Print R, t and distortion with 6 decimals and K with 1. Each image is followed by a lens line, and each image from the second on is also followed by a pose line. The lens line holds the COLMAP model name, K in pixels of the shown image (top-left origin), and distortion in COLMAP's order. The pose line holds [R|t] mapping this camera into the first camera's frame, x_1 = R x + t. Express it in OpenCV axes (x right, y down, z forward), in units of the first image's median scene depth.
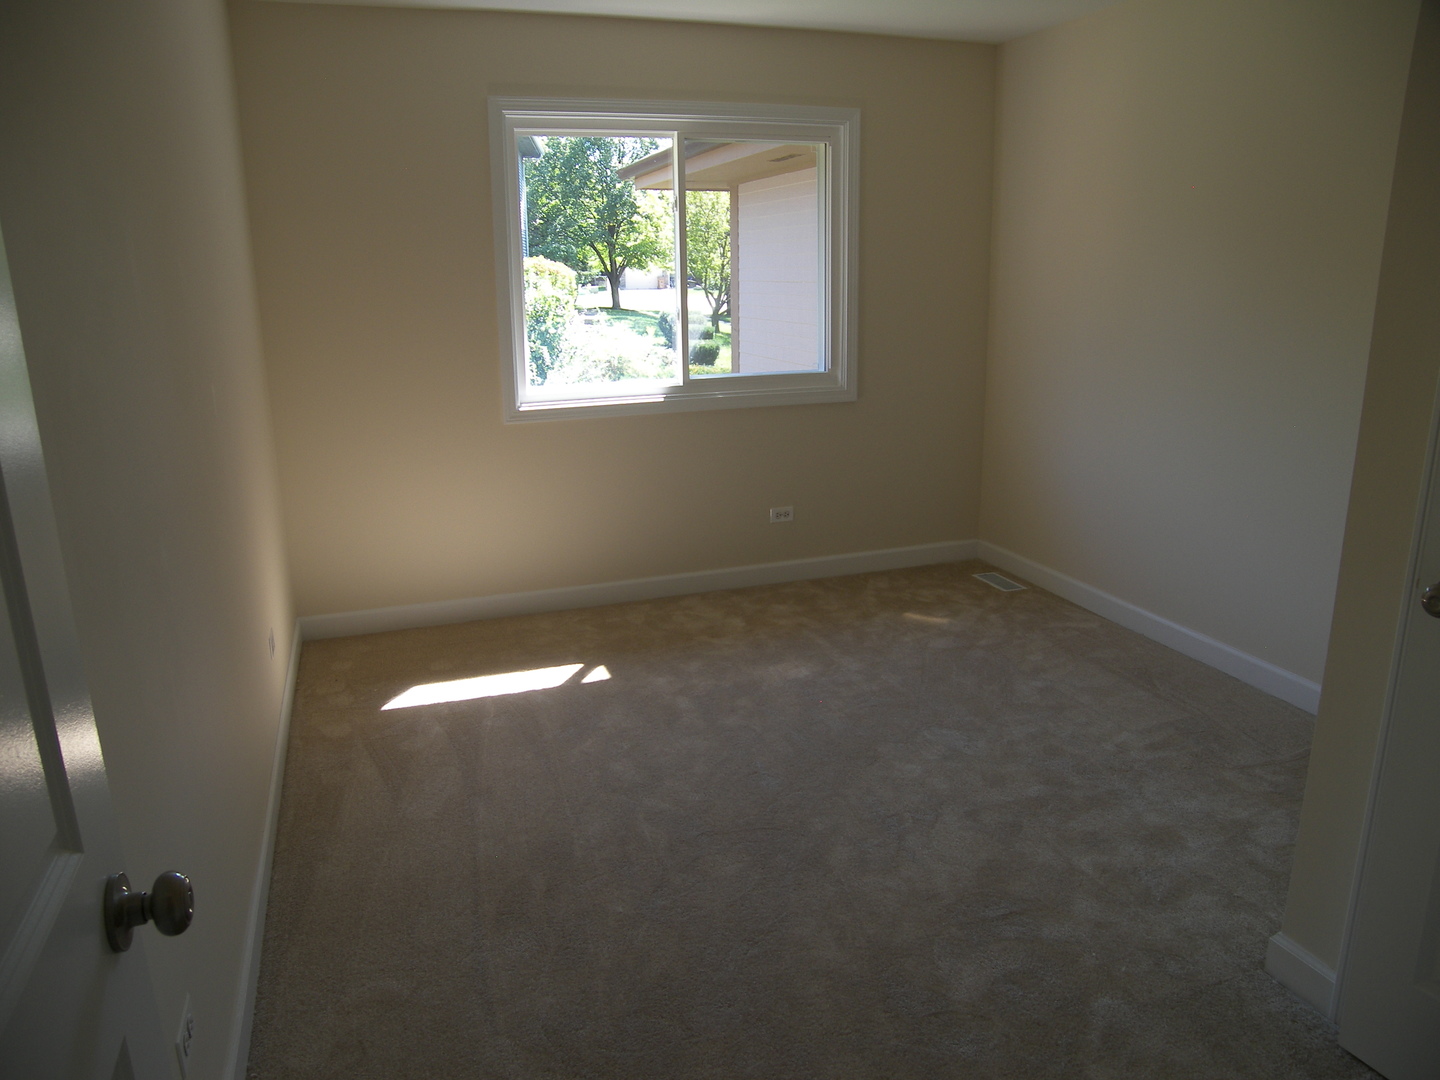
lens RADIAL K [[1015.7, 0, 719.4], [0, 1015.7, 534.3], [0, 0, 1]] dist [-0.103325, 0.056610]
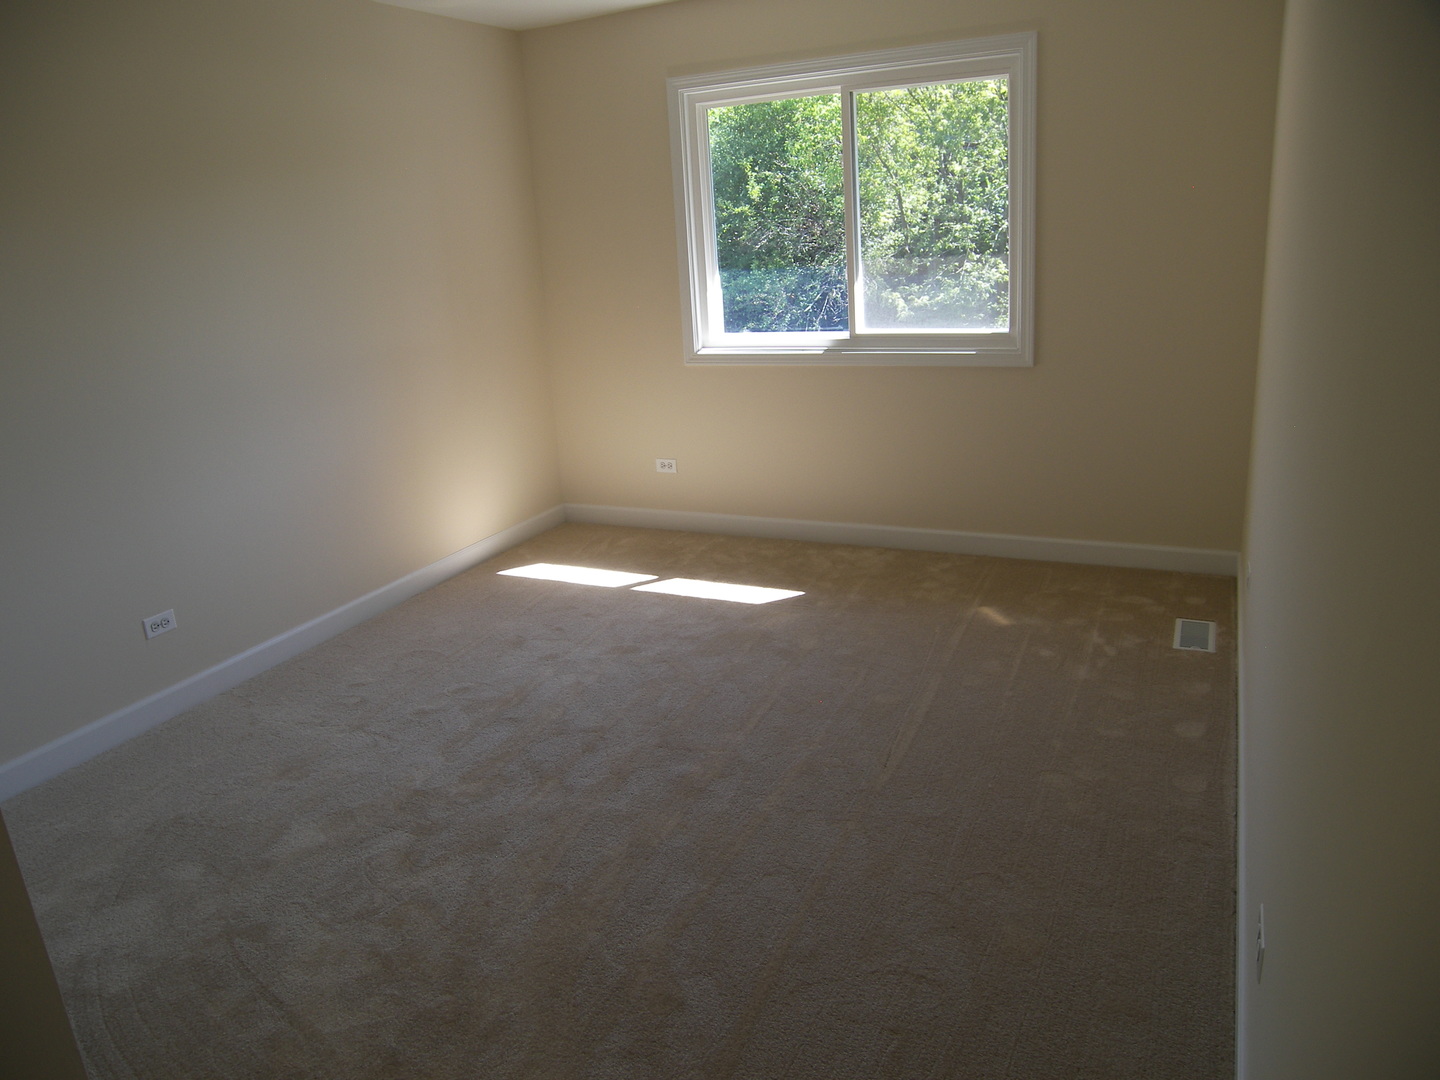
lens RADIAL K [[1015.7, 0, 720.4], [0, 1015.7, 546.2], [0, 0, 1]] dist [-0.103325, 0.056610]
pose [[0.713154, 0.187445, -0.675482, 0.668701], [-0.131645, 0.982255, 0.133587, -0.068683], [0.688535, -0.006345, 0.725175, 0.195167]]
